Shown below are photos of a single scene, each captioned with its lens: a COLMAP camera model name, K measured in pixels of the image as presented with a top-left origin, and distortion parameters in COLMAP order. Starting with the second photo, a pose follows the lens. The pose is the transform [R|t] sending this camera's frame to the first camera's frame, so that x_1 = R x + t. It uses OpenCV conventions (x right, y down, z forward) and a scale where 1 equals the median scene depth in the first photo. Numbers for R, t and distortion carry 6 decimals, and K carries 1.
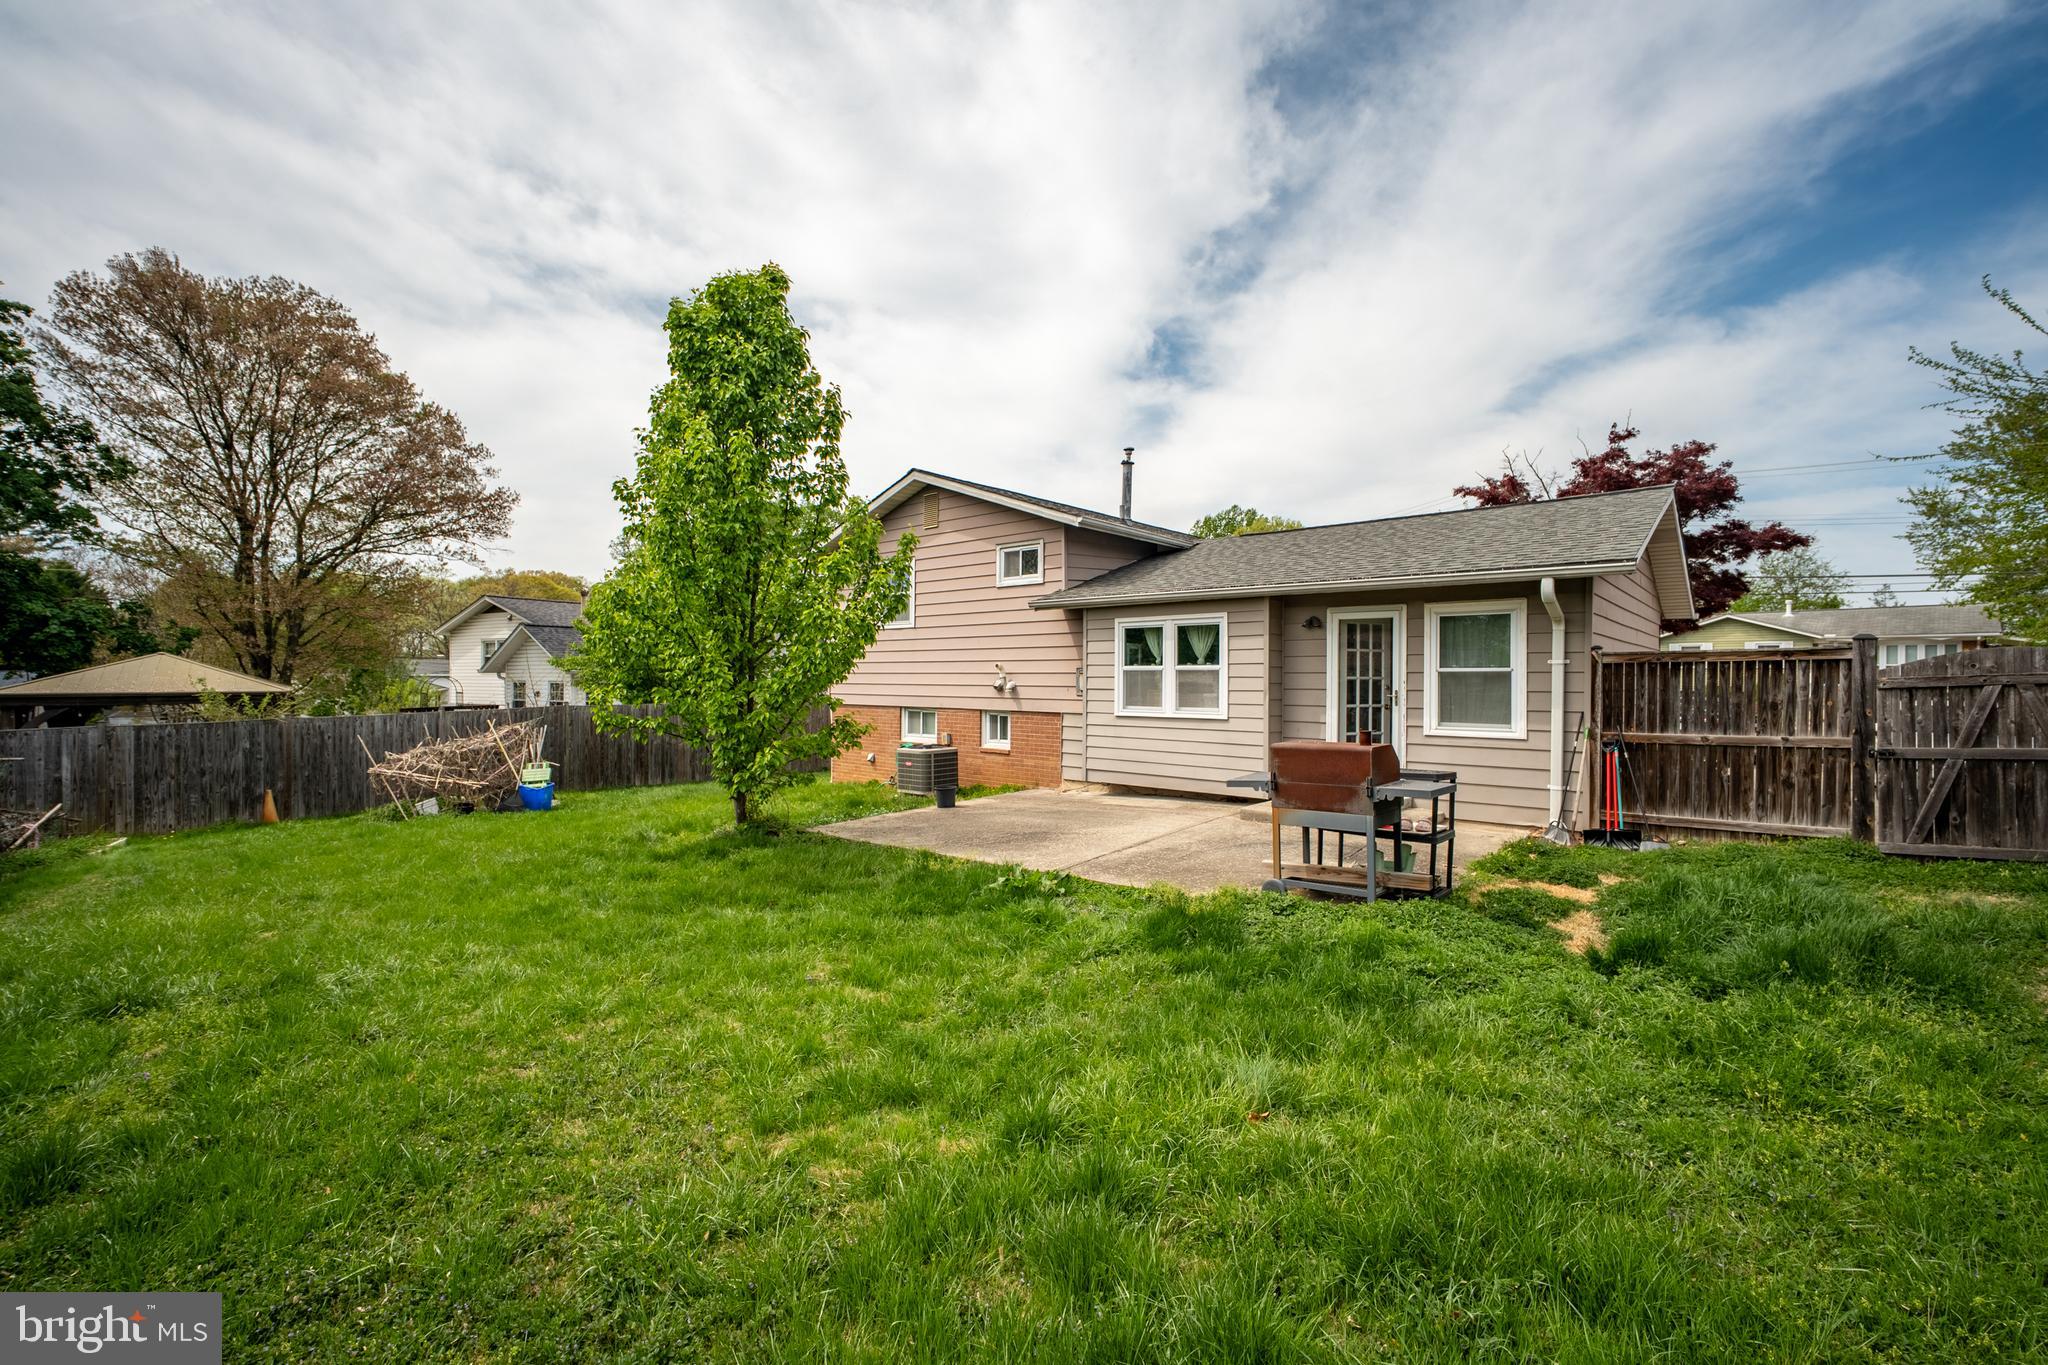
lens RADIAL K [[891.1, 0, 1043.6], [0, 891.1, 682.3], [0, 0, 1]] dist [0.000506, 0.000507]
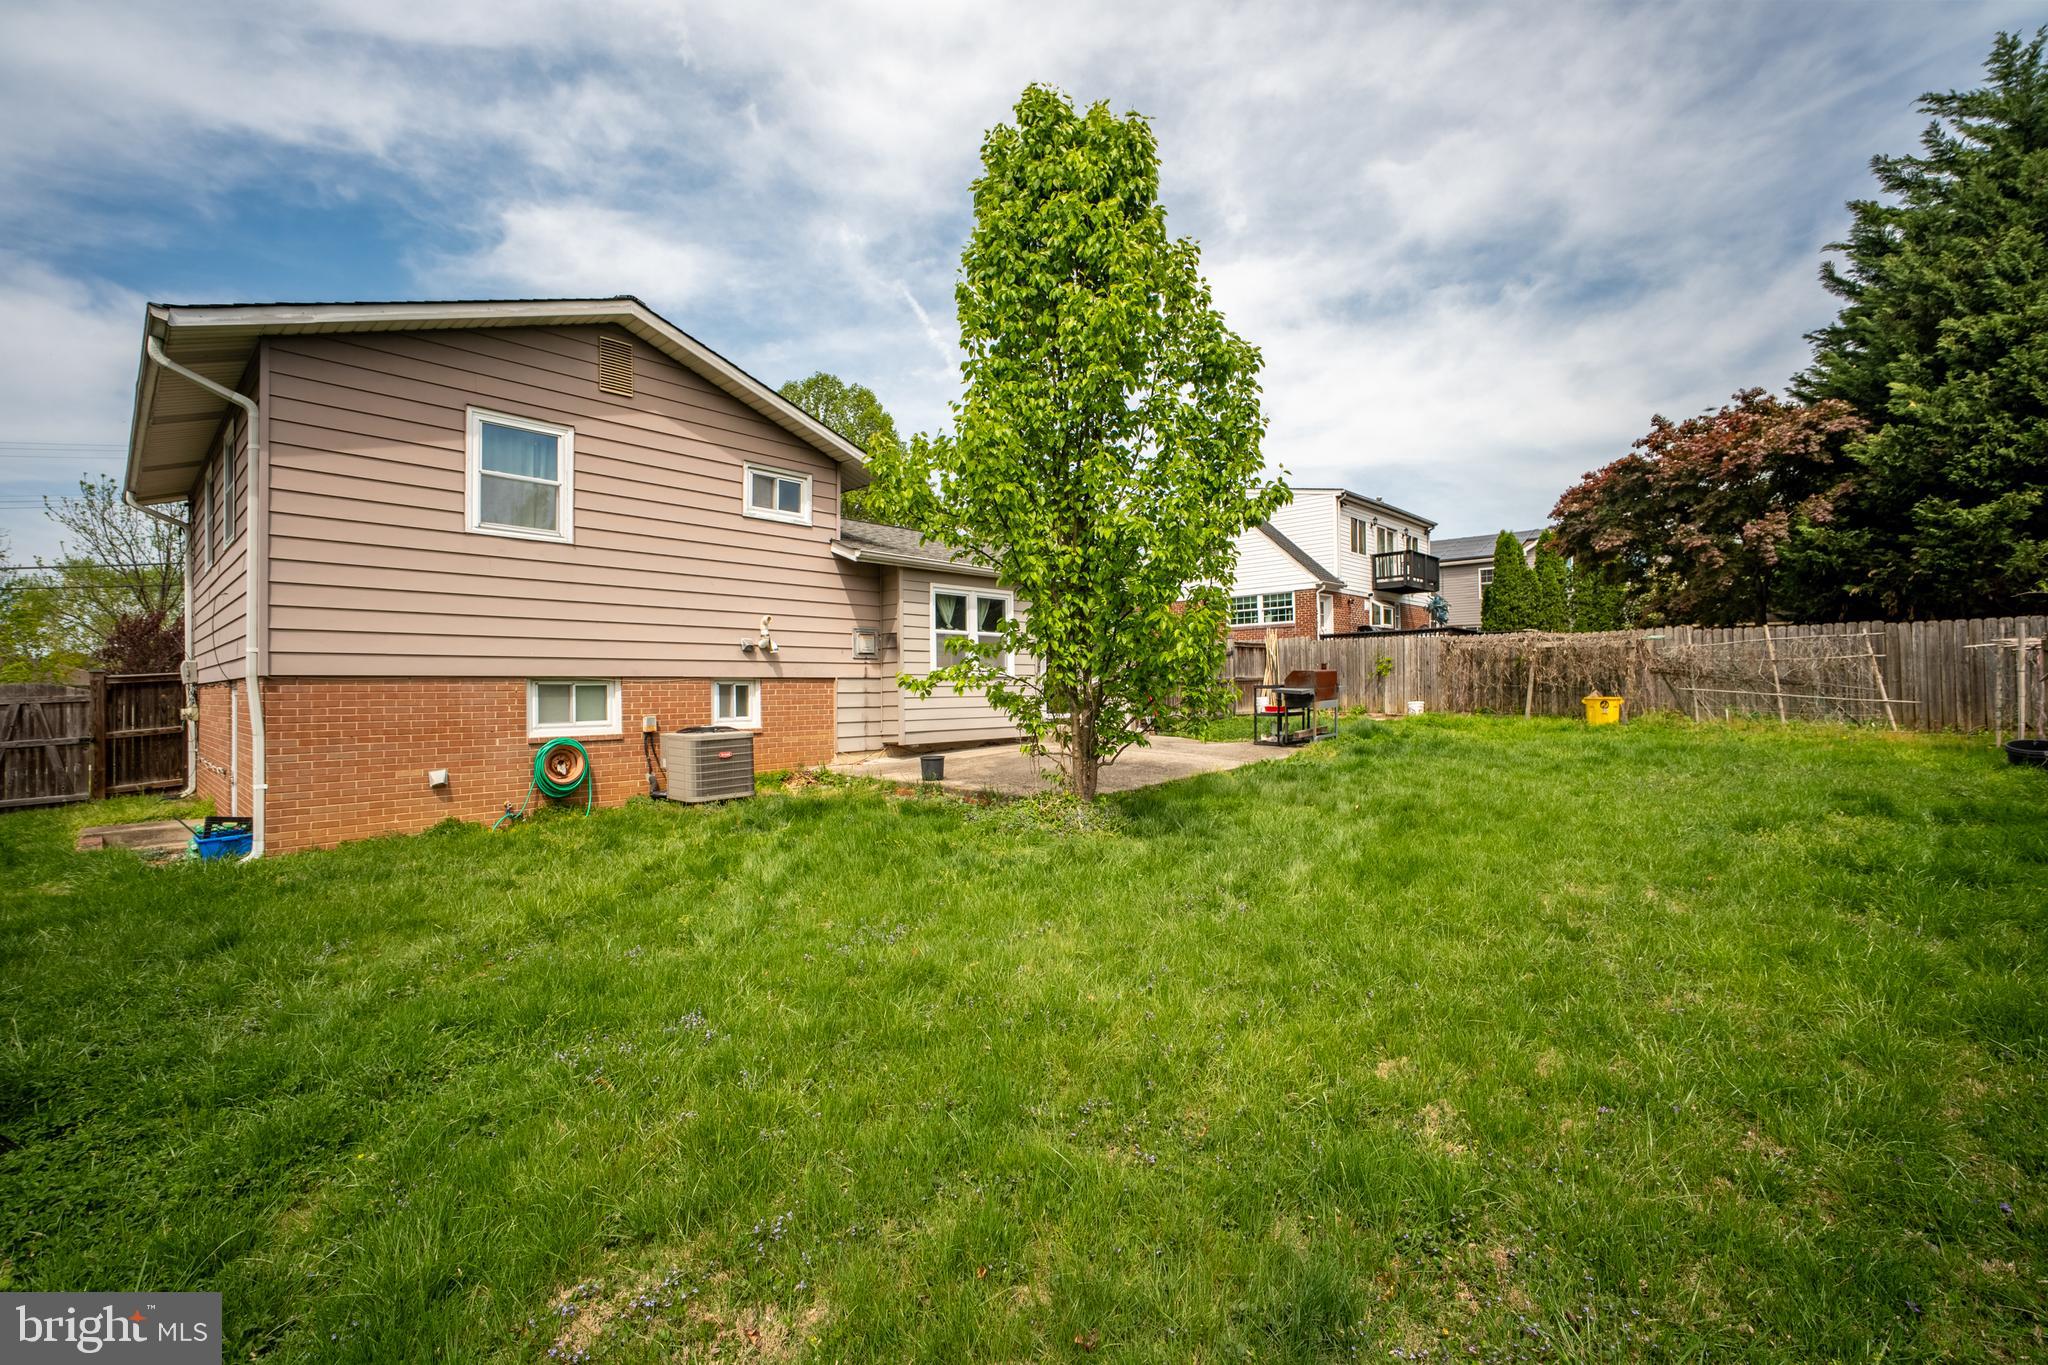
lens RADIAL K [[855.0, 0, 1024.0], [0, 855.0, 682.5], [0, 0, 1]] dist [-0.018331, 0.000287]
pose [[0.037113, -0.000397, 0.999311, -0.909053], [0.011723, 0.999931, -0.000038, 0.045504], [-0.999242, 0.011716, 0.037115, 0.864360]]
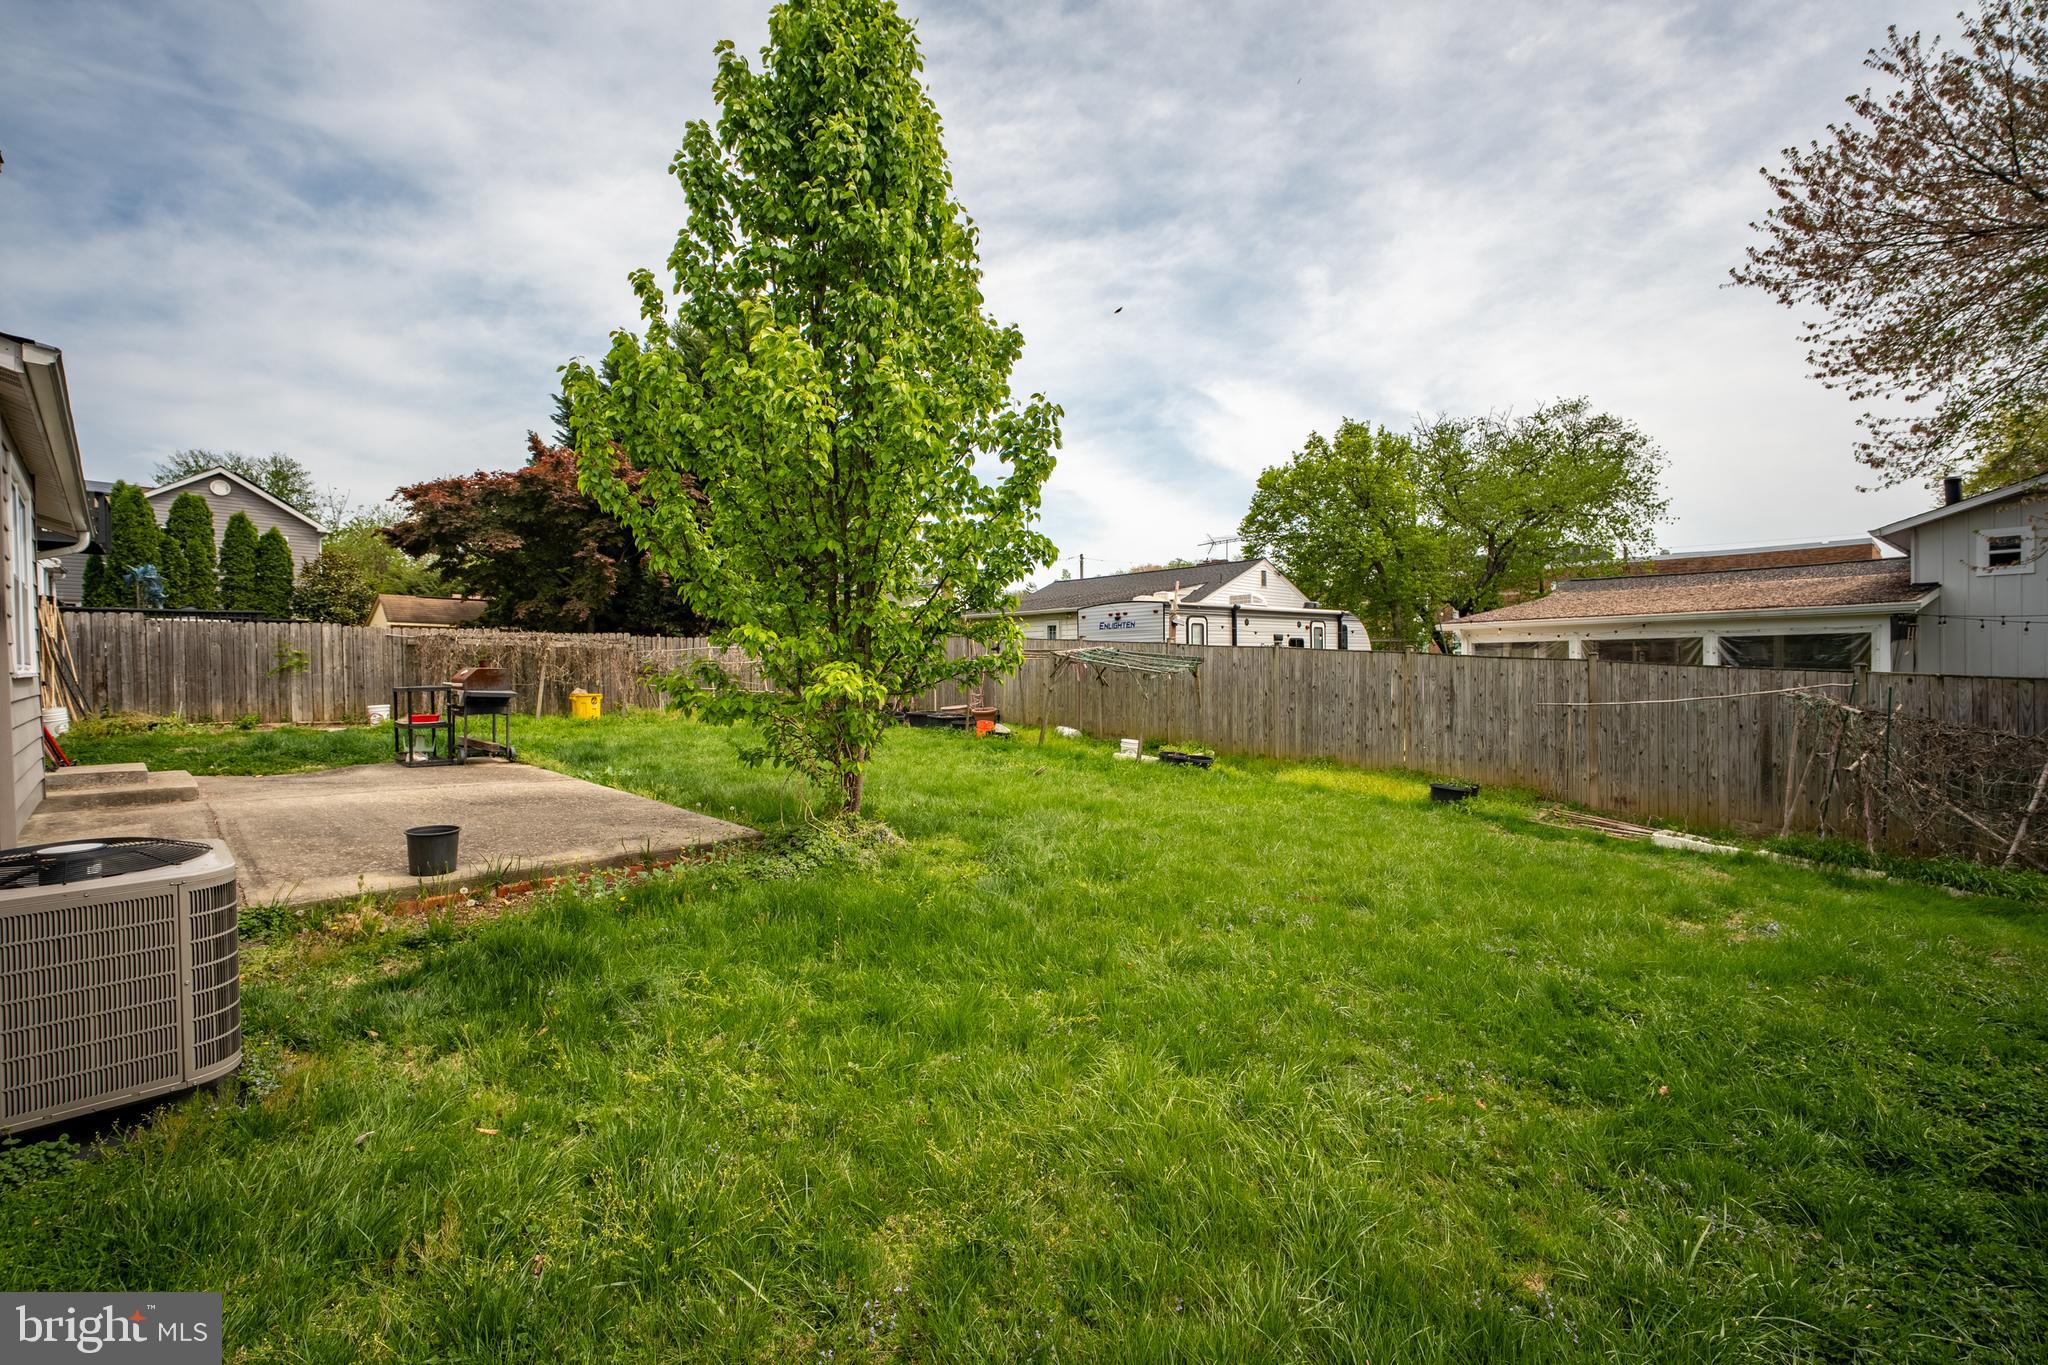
lens RADIAL K [[855.0, 0, 1024.0], [0, 855.0, 682.5], [0, 0, 1]] dist [-0.018331, 0.000287]
pose [[-0.999149, 0.003432, 0.041102, -0.422273], [0.004347, 0.999744, 0.022199, 0.032151], [-0.041015, 0.022359, -0.998908, 1.387796]]
